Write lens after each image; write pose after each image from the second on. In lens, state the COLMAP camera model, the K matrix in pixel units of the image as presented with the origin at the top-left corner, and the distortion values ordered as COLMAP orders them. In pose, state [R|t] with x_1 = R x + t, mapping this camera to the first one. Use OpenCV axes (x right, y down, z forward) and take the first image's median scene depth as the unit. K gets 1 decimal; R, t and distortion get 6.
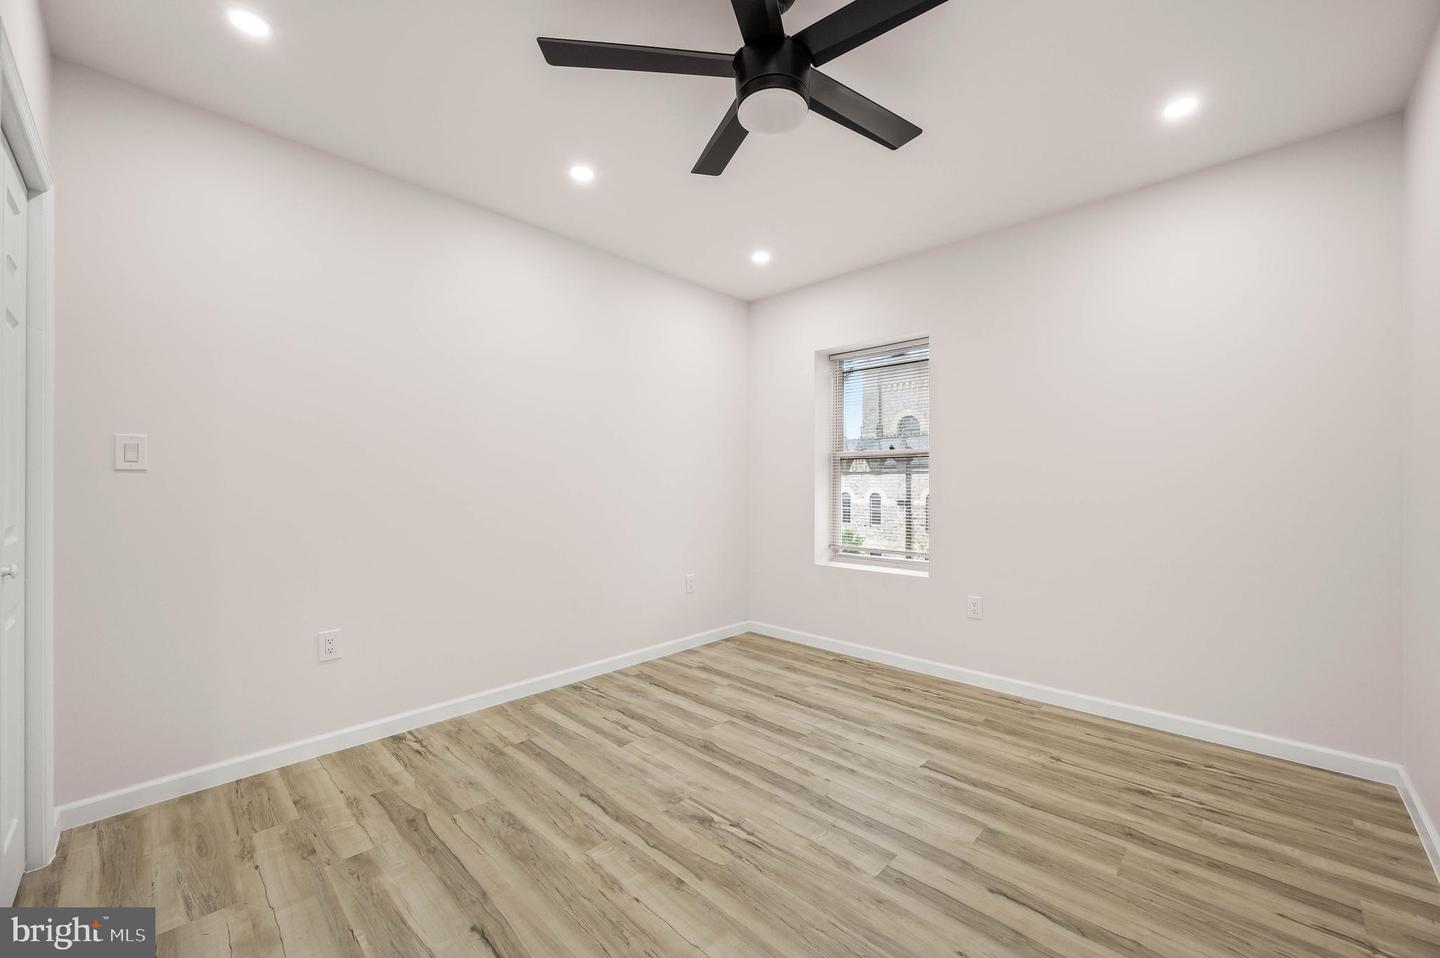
lens RADIAL K [[561.1, 0, 720.0], [0, 561.1, 479.0], [0, 0, 1]] dist [0.001710, 0.000227]
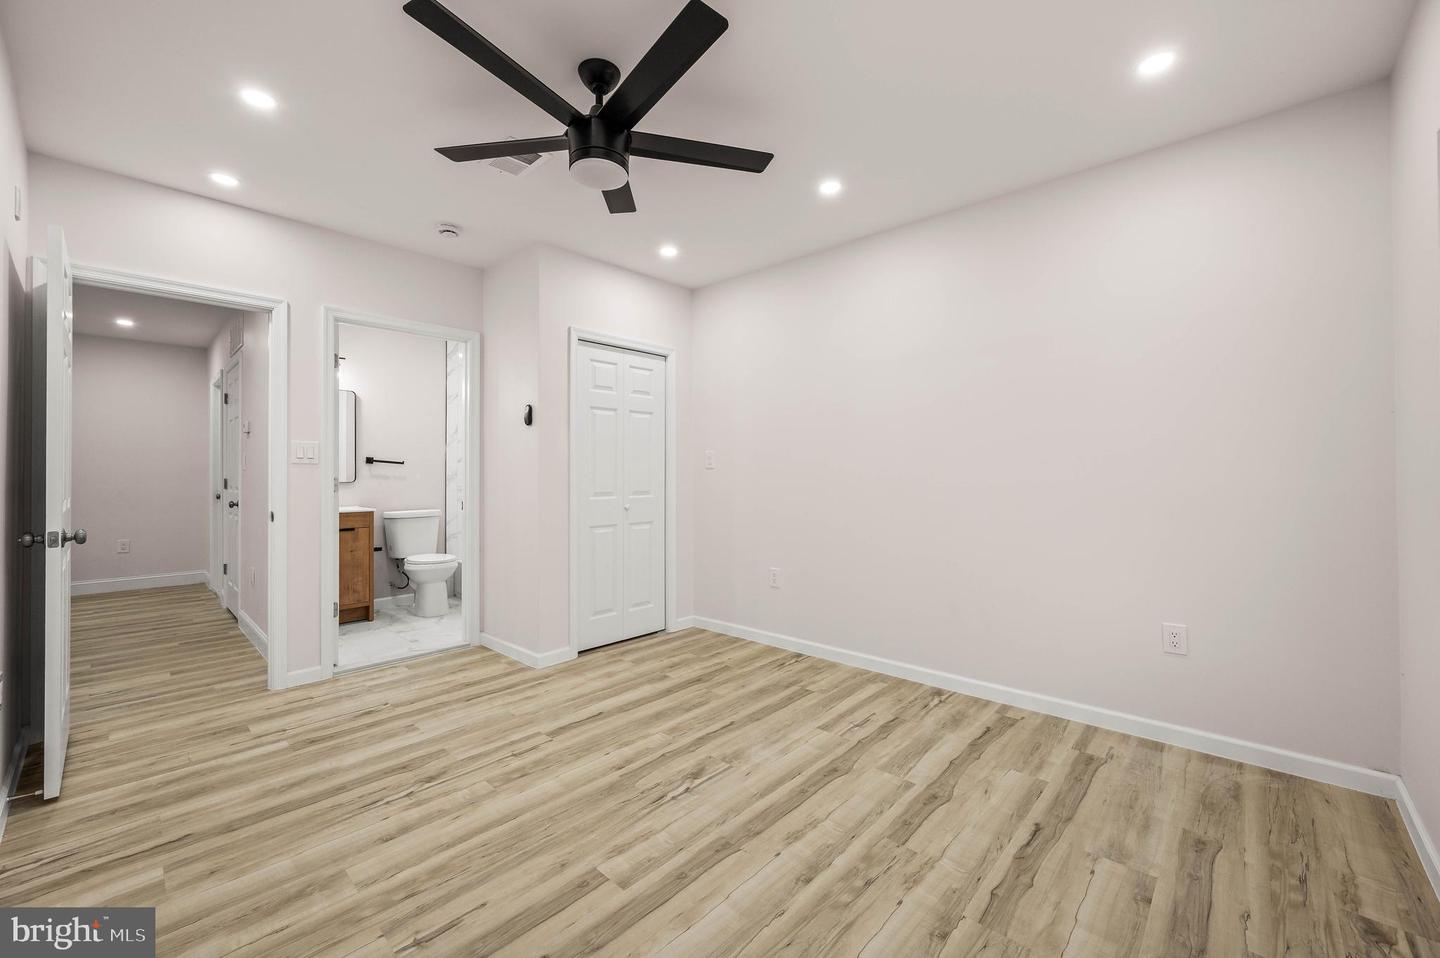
lens RADIAL K [[567.3, 0, 720.0], [0, 567.3, 479.0], [0, 0, 1]] dist [0.000894, 0.000096]
pose [[0.030957, 0.007726, -0.999491, 0.851132], [0.010357, 0.999914, 0.008050, 0.012261], [0.999467, -0.010601, 0.030874, 0.797209]]
